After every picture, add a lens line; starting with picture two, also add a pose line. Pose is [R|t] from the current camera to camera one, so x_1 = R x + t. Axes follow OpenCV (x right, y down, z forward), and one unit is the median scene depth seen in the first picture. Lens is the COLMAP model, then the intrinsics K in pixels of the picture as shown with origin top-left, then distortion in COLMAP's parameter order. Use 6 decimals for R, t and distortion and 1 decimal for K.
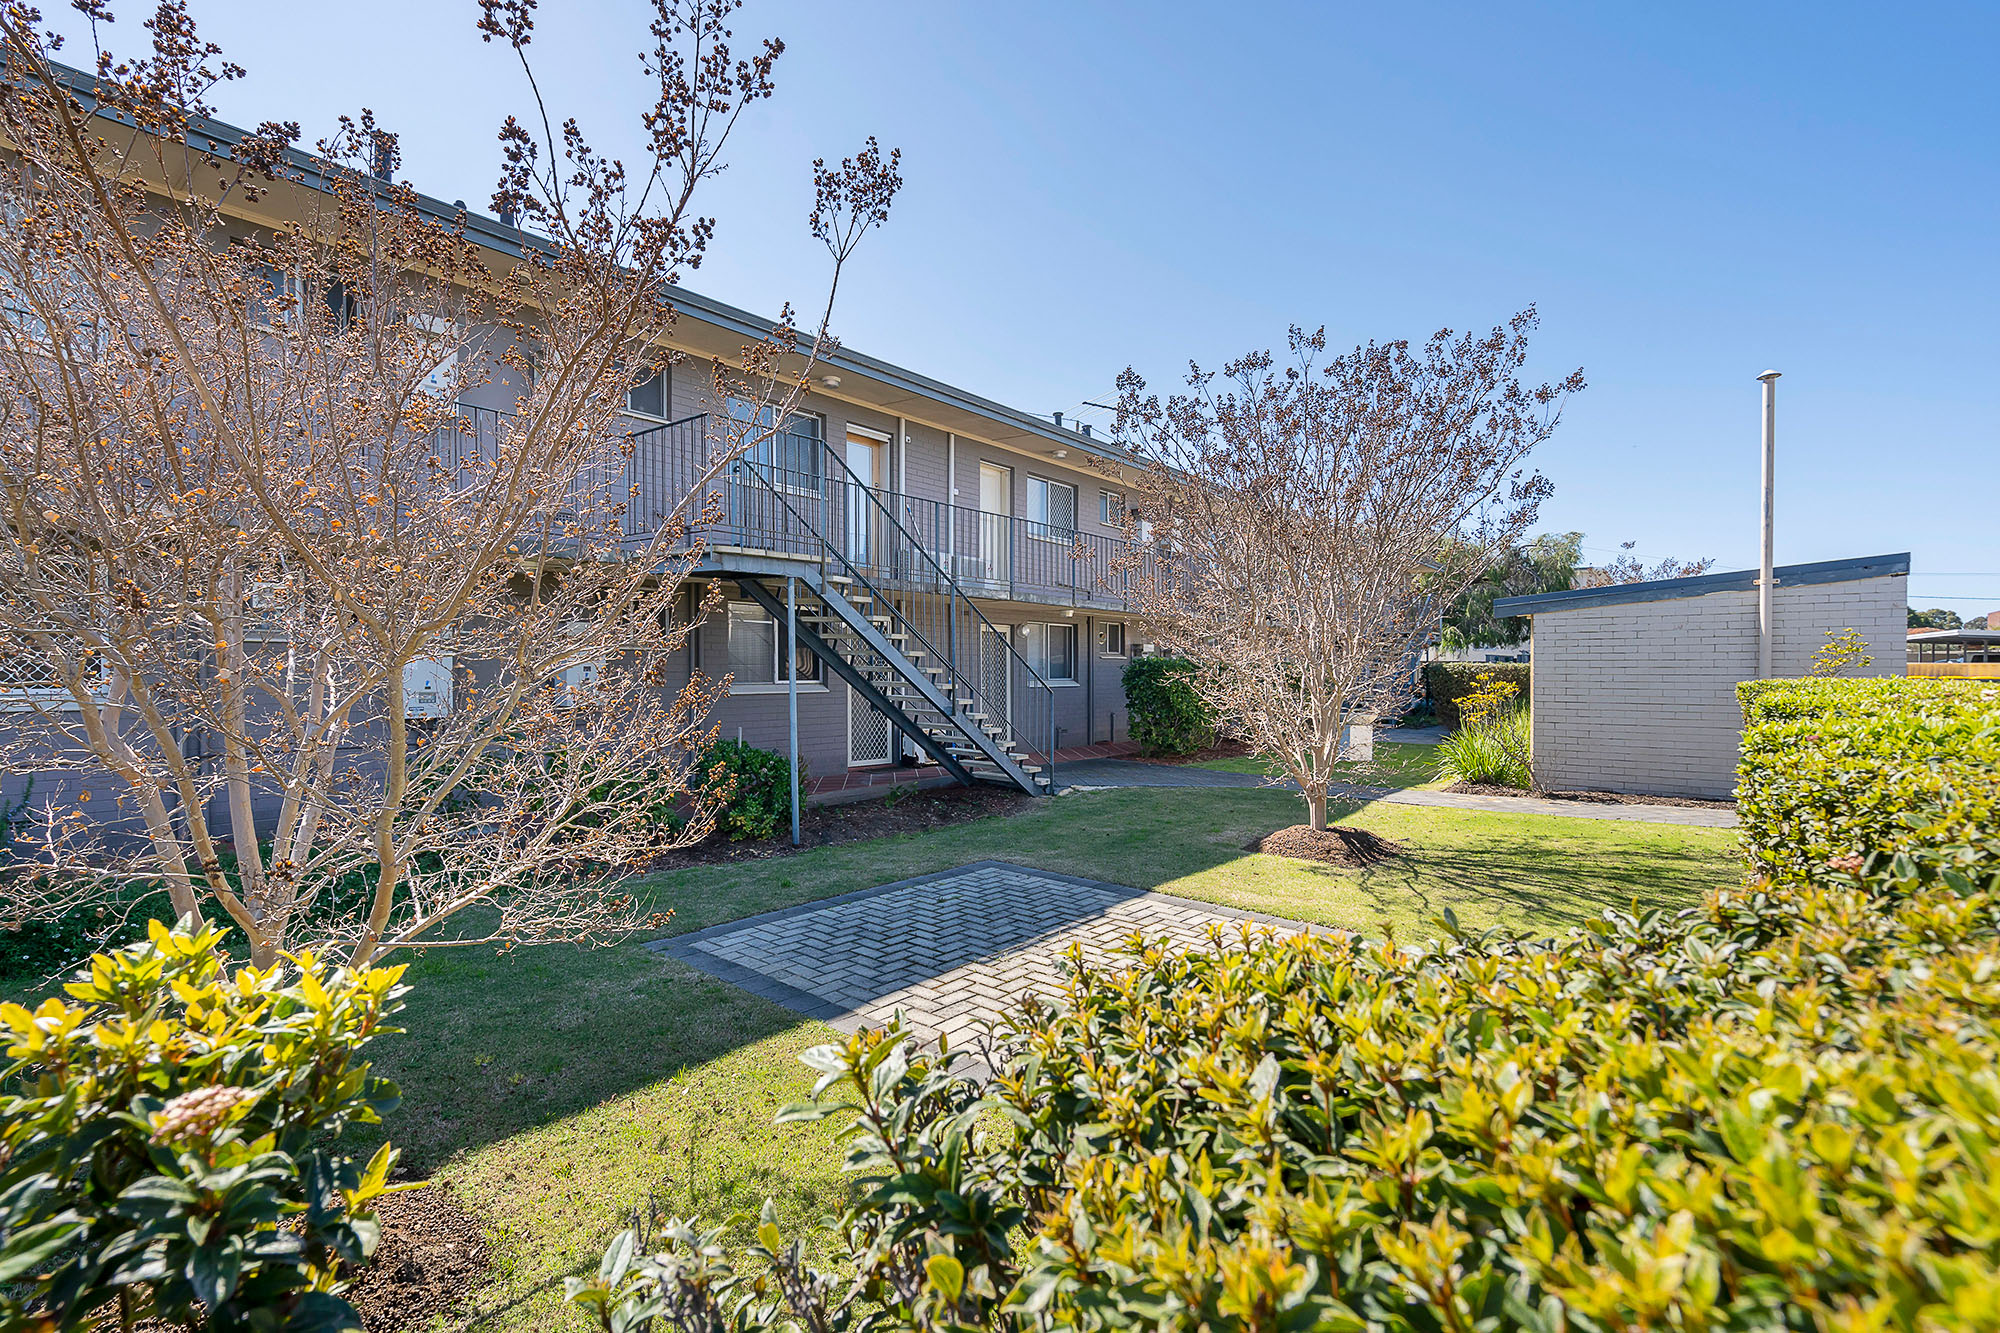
lens RADIAL K [[905.3, 0, 1000.8], [0, 905.3, 665.5], [0, 0, 1]] dist [-0.002032, -0.002188]
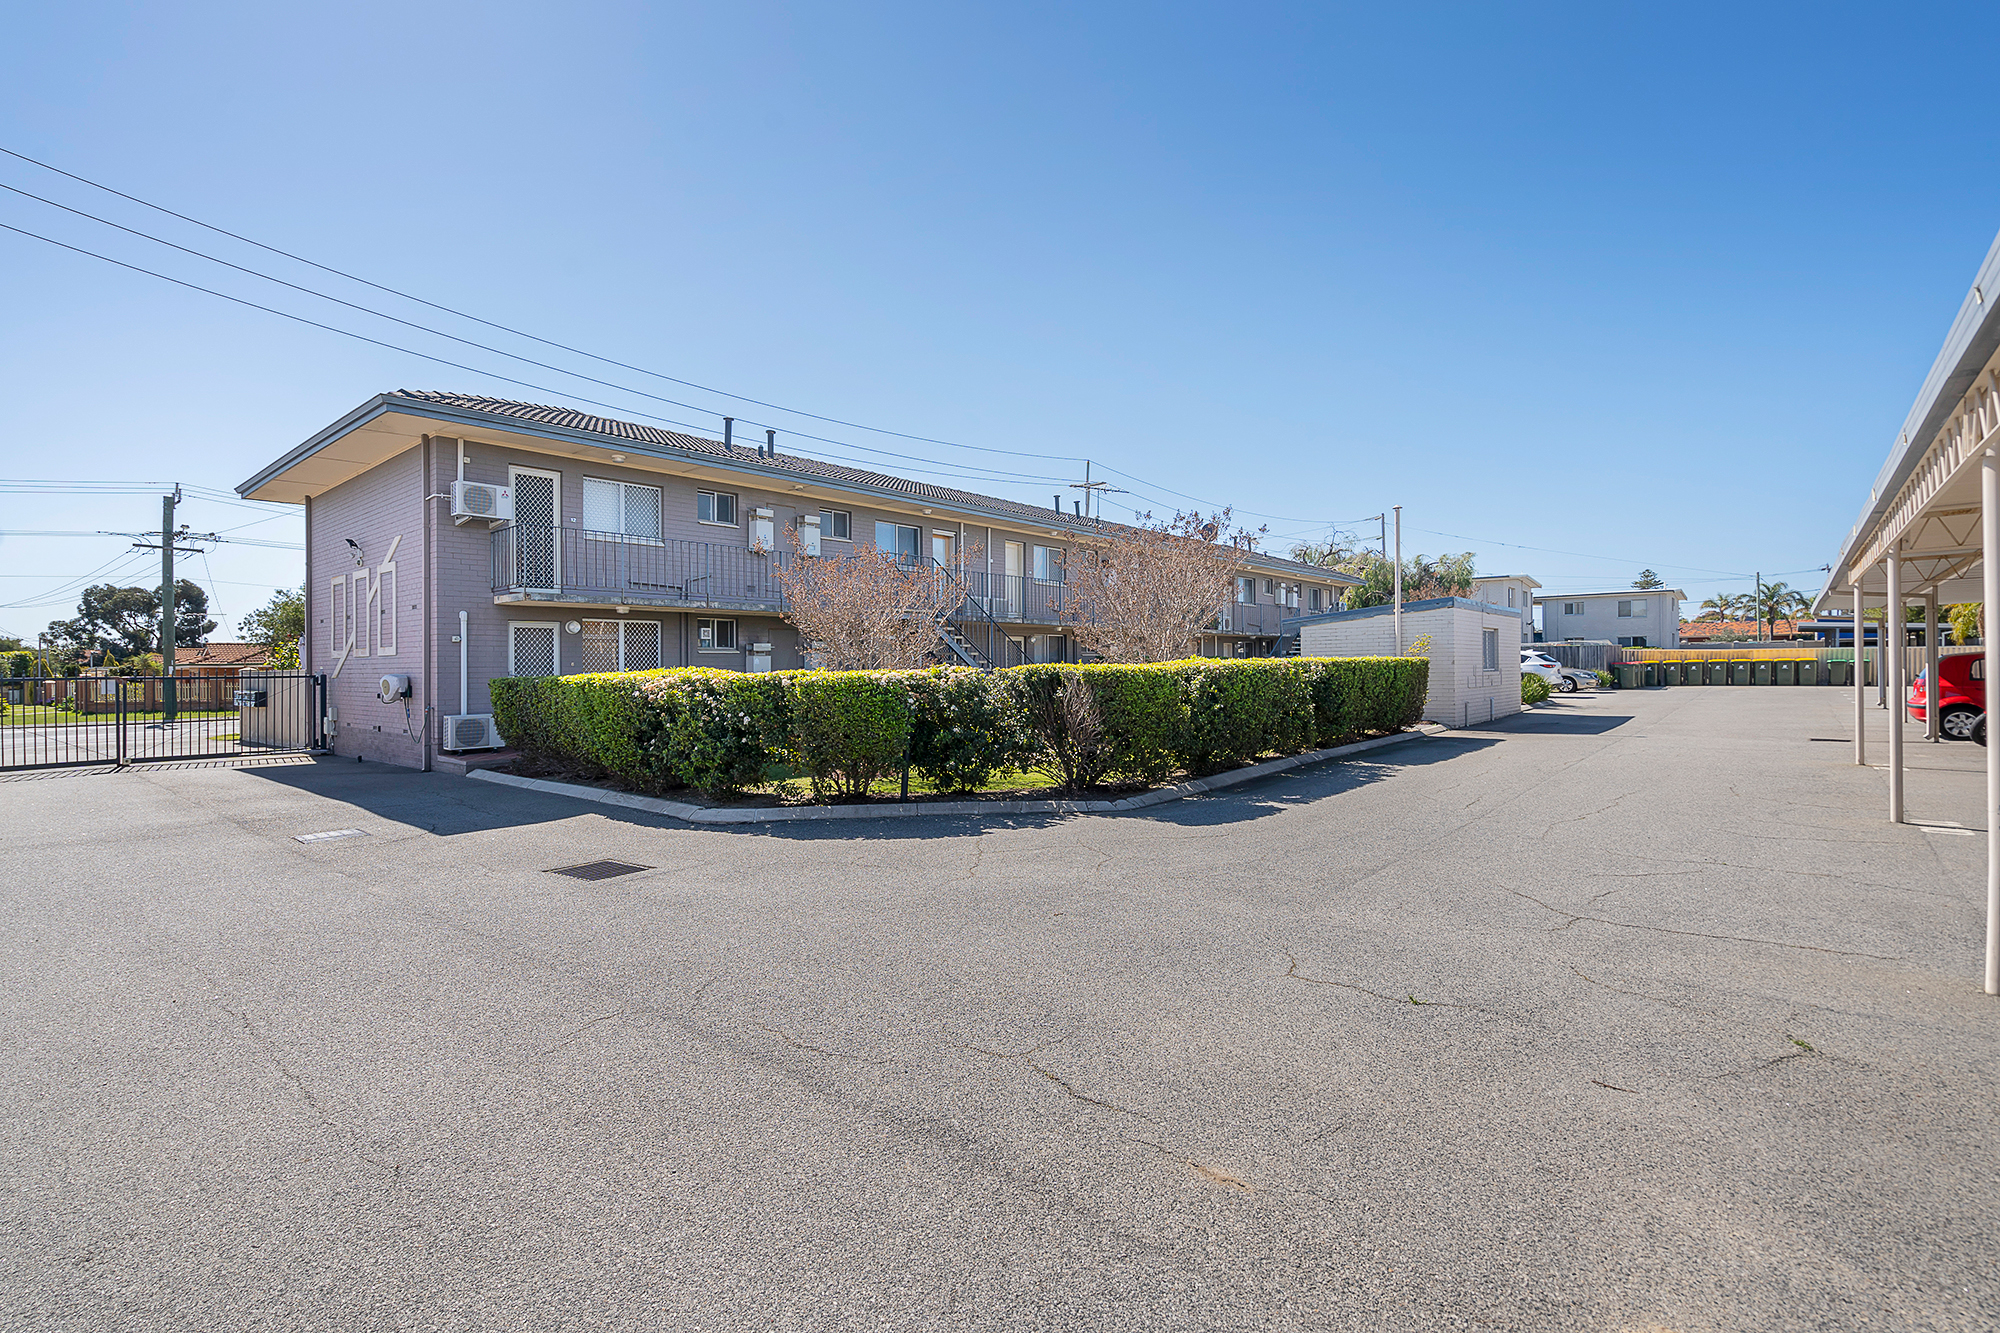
lens RADIAL K [[905.3, 0, 1008.3], [0, 905.3, 655.7], [0, 0, 1]] dist [-0.002032, -0.002188]
pose [[0.999153, -0.012528, -0.039209, 0.051488], [0.012417, 0.999918, -0.003076, -0.003108], [0.039244, 0.002587, 0.999226, -0.785955]]
